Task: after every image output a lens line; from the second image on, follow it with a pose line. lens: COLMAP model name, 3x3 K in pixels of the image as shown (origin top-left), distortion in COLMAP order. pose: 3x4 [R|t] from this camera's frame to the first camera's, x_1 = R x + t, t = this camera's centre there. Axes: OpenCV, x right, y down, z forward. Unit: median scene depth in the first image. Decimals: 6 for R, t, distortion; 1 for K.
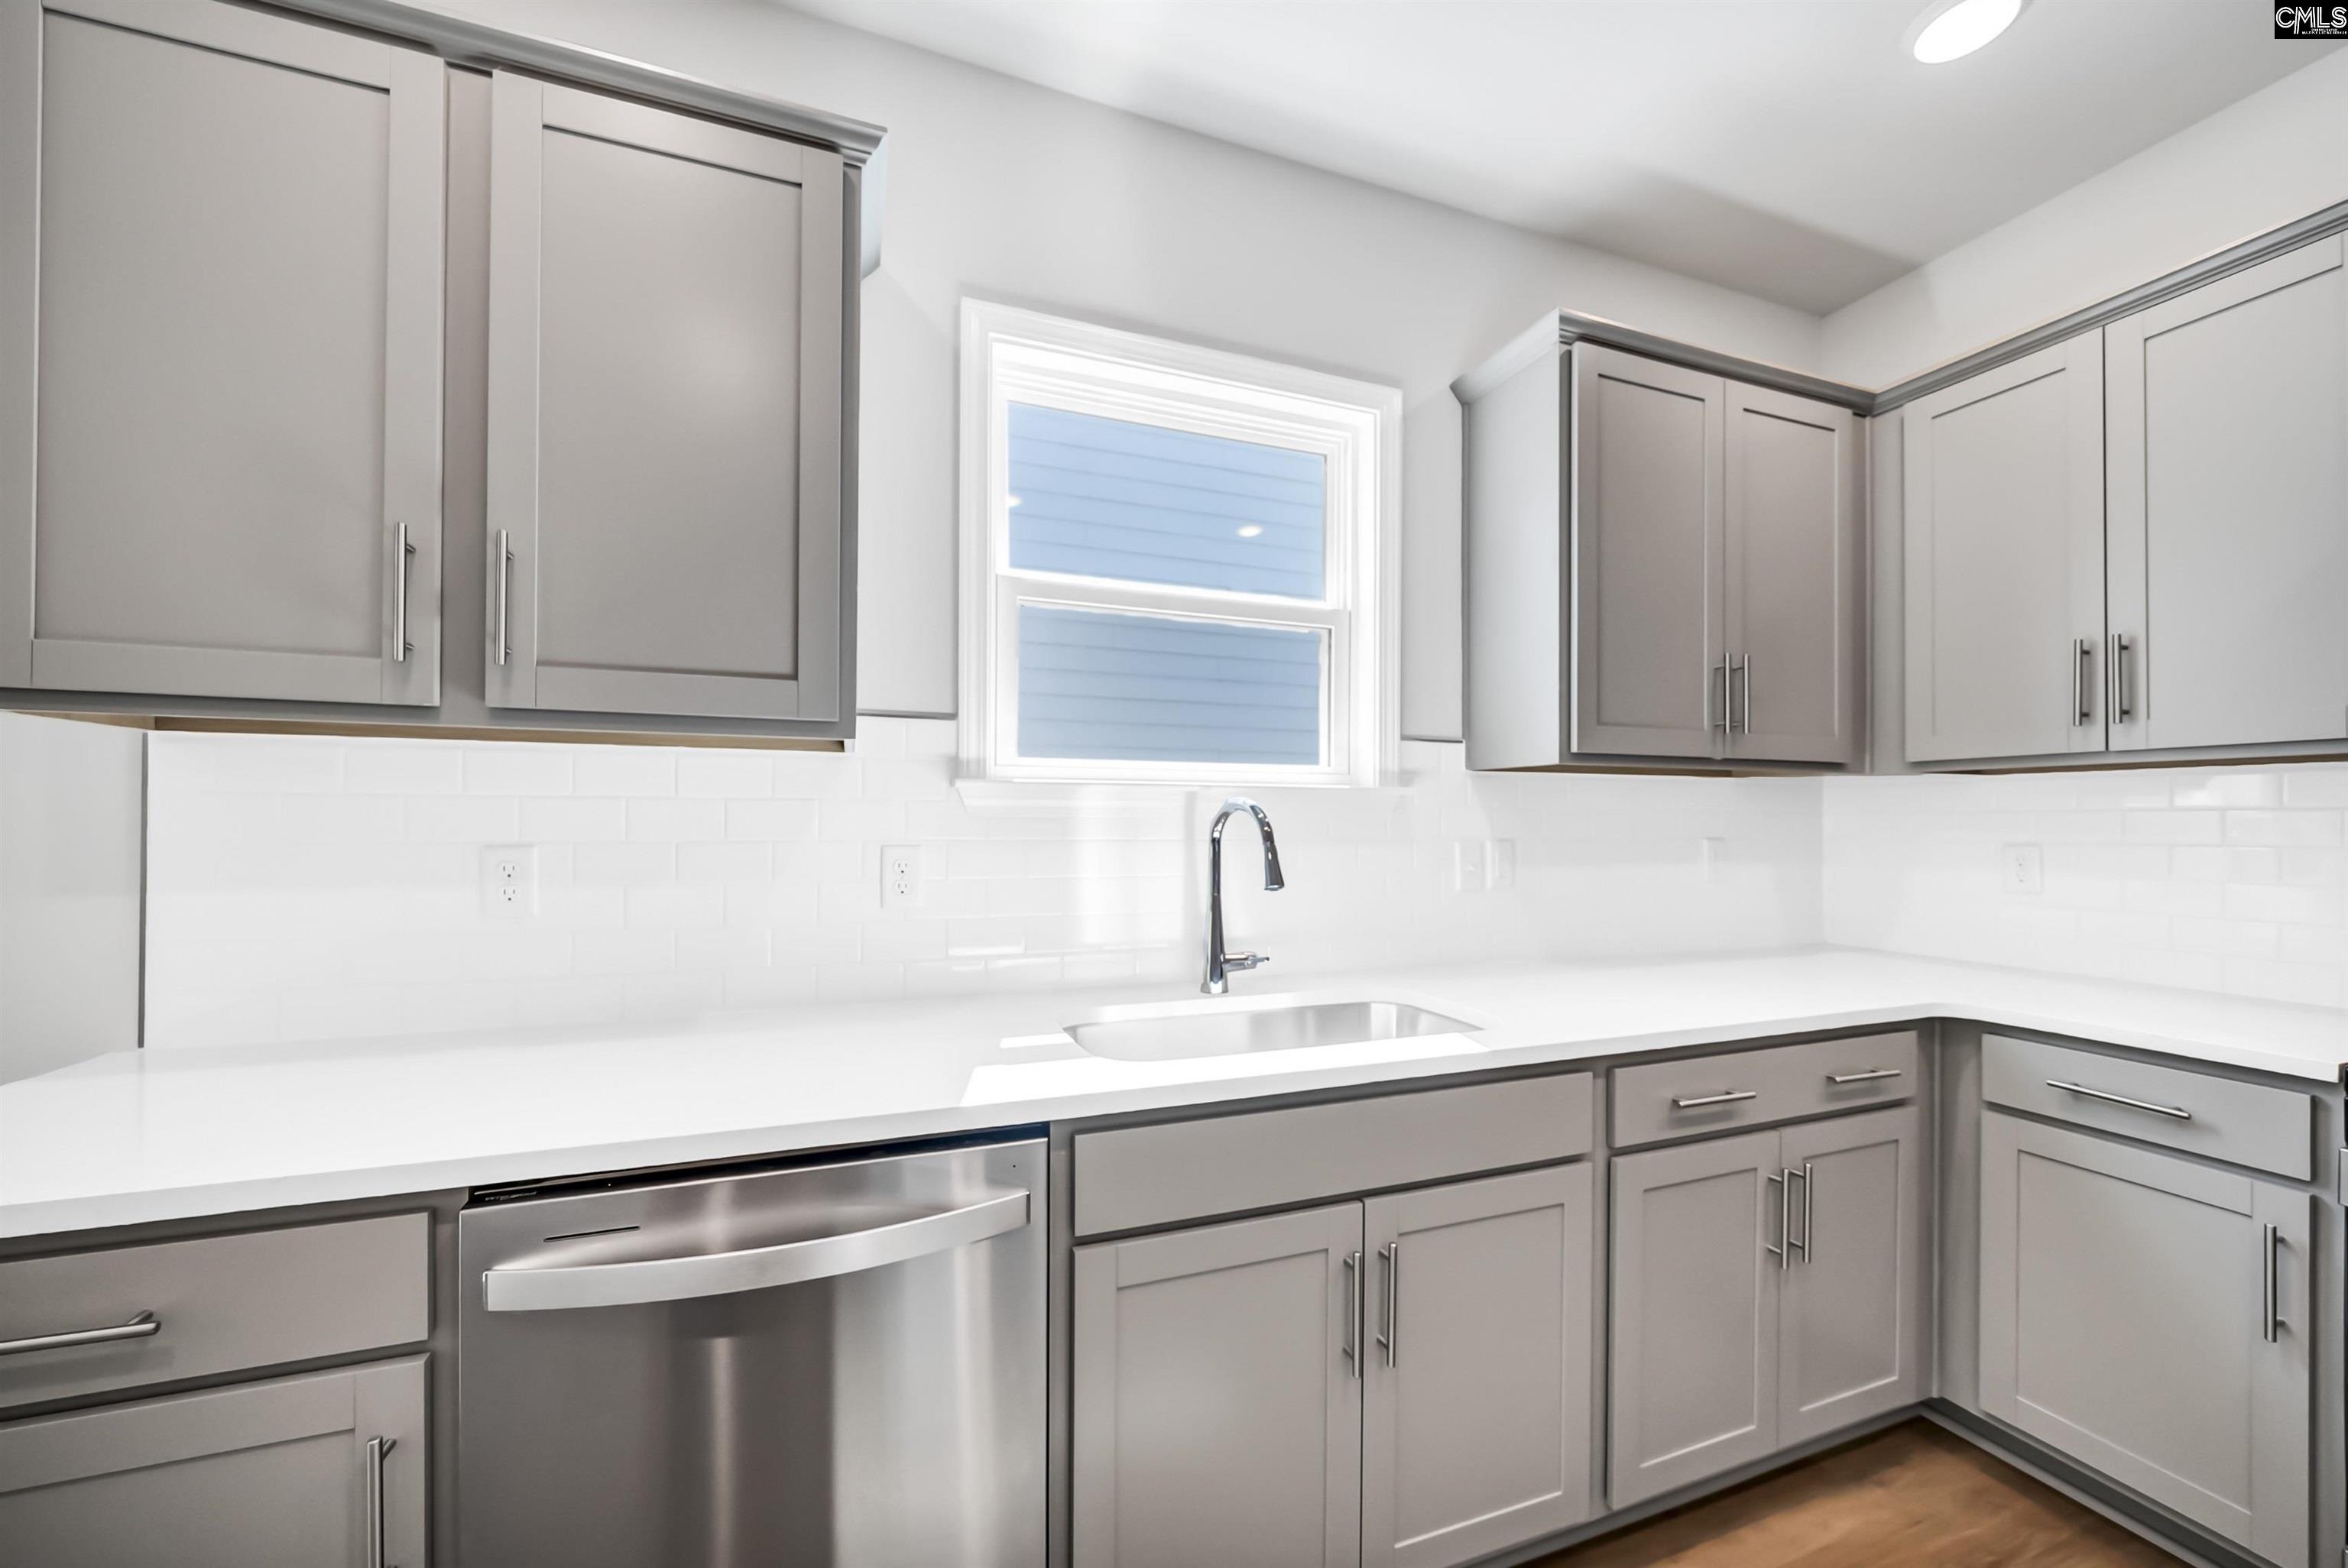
lens RADIAL K [[863.2, 0, 1166.2], [0, 863.2, 816.7], [0, 0, 1]] dist [-0.000883, -0.000113]
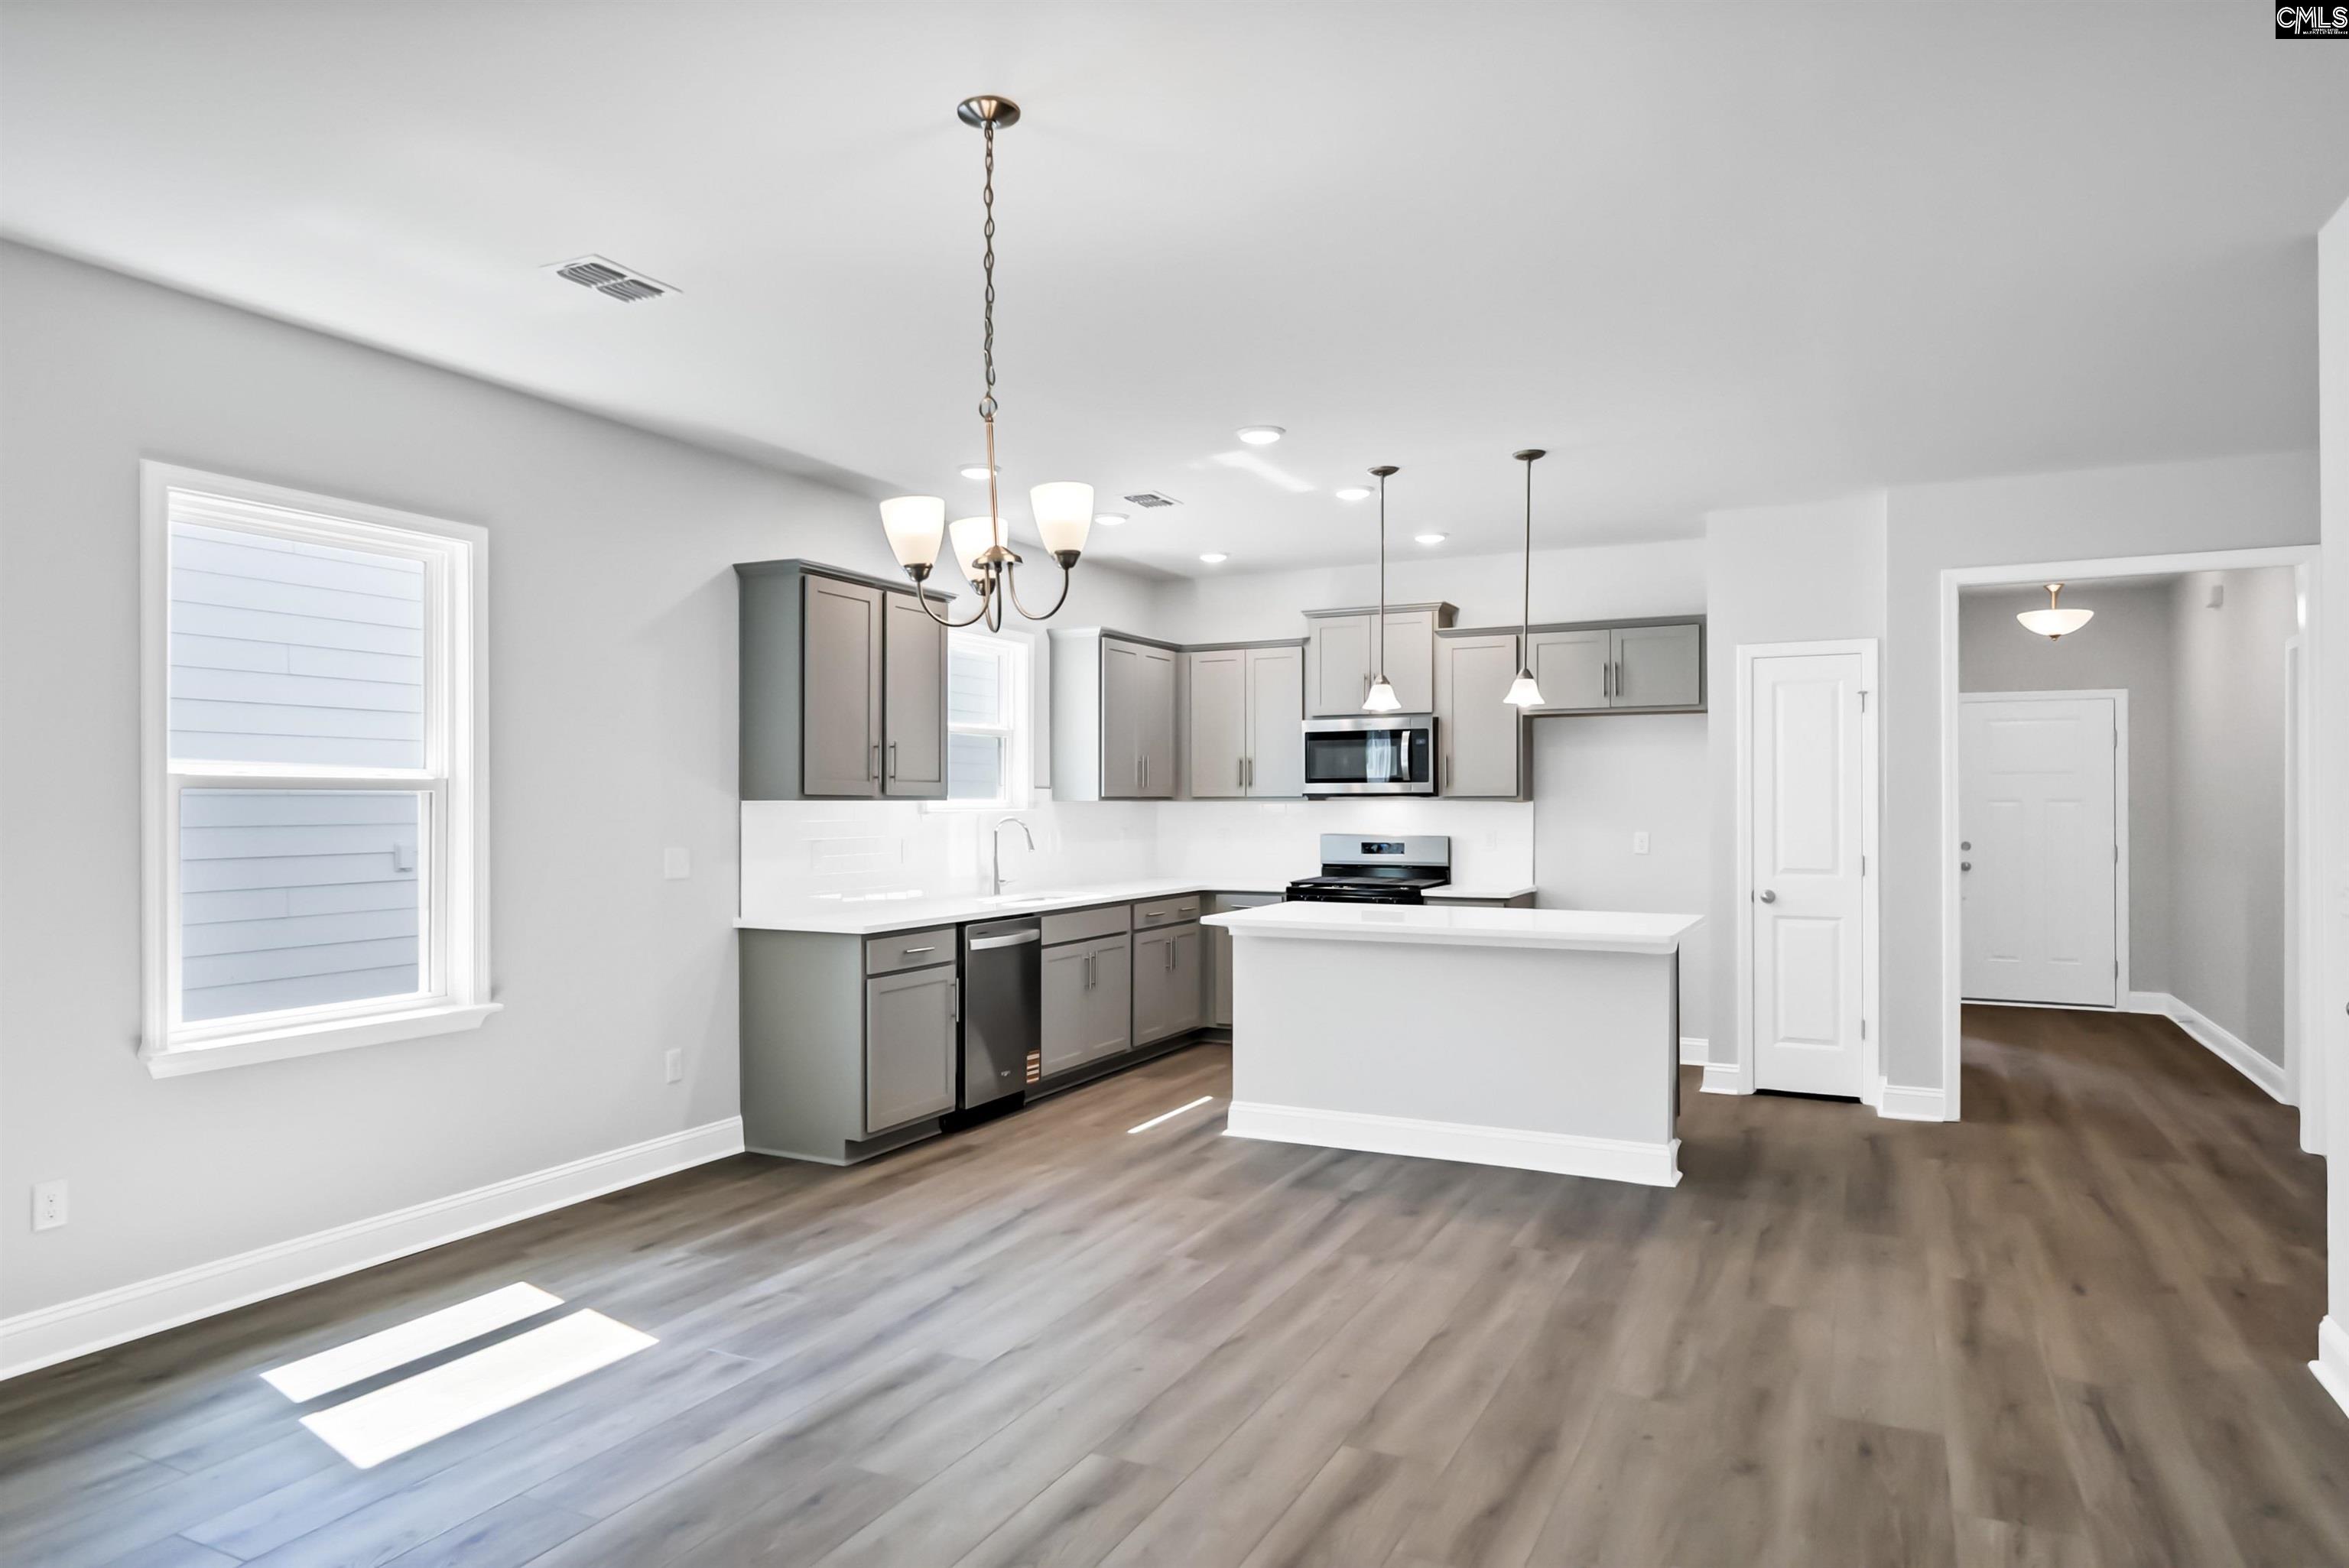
lens RADIAL K [[1407.4, 0, 1169.8], [0, 1407.4, 793.5], [0, 0, 1]] dist [0.006367, 0.001395]
pose [[0.727110, -0.000320, 0.686521, -2.337123], [0.000264, 1.000000, 0.000187, -0.088192], [-0.686521, 0.000045, 0.727110, -2.259047]]
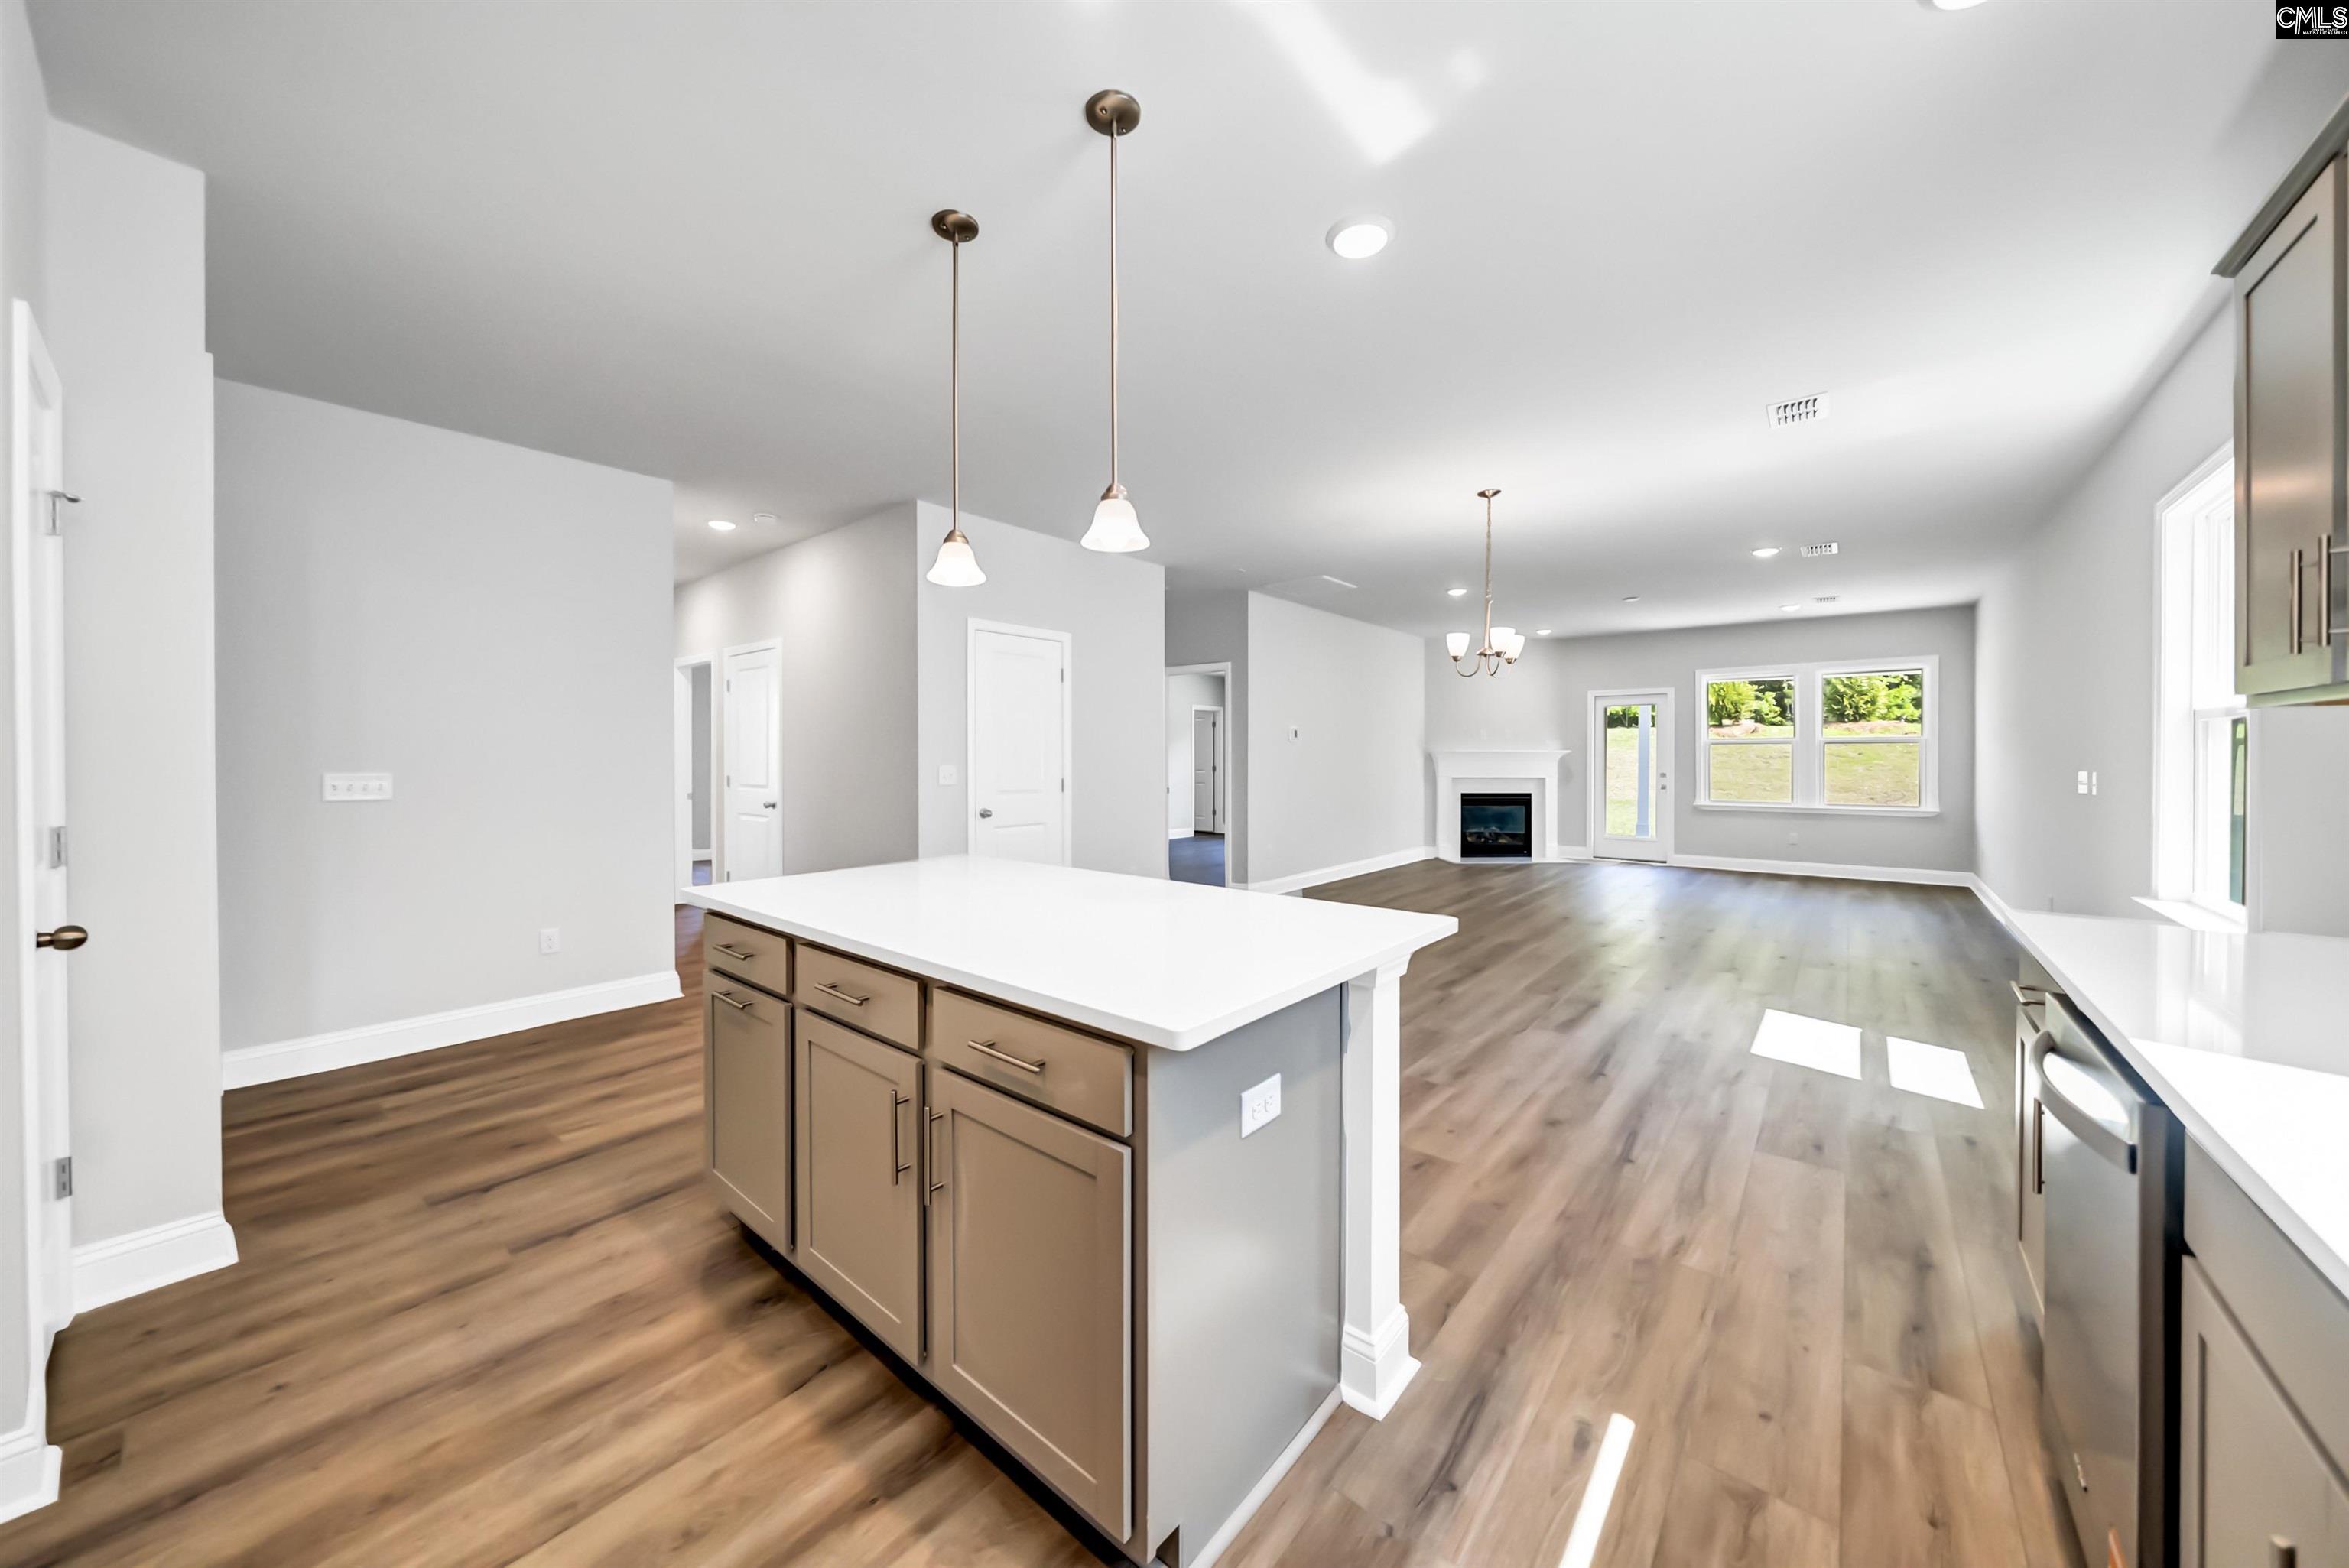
lens RADIAL K [[816.7, 0, 1164.6], [0, 816.7, 756.4], [0, 0, 1]] dist [-0.000376, 0.000016]
pose [[-0.865680, -0.003959, -0.500583, 0.794988], [-0.002401, 0.999990, -0.003756, -0.010558], [0.500593, -0.002050, -0.865680, 0.765979]]
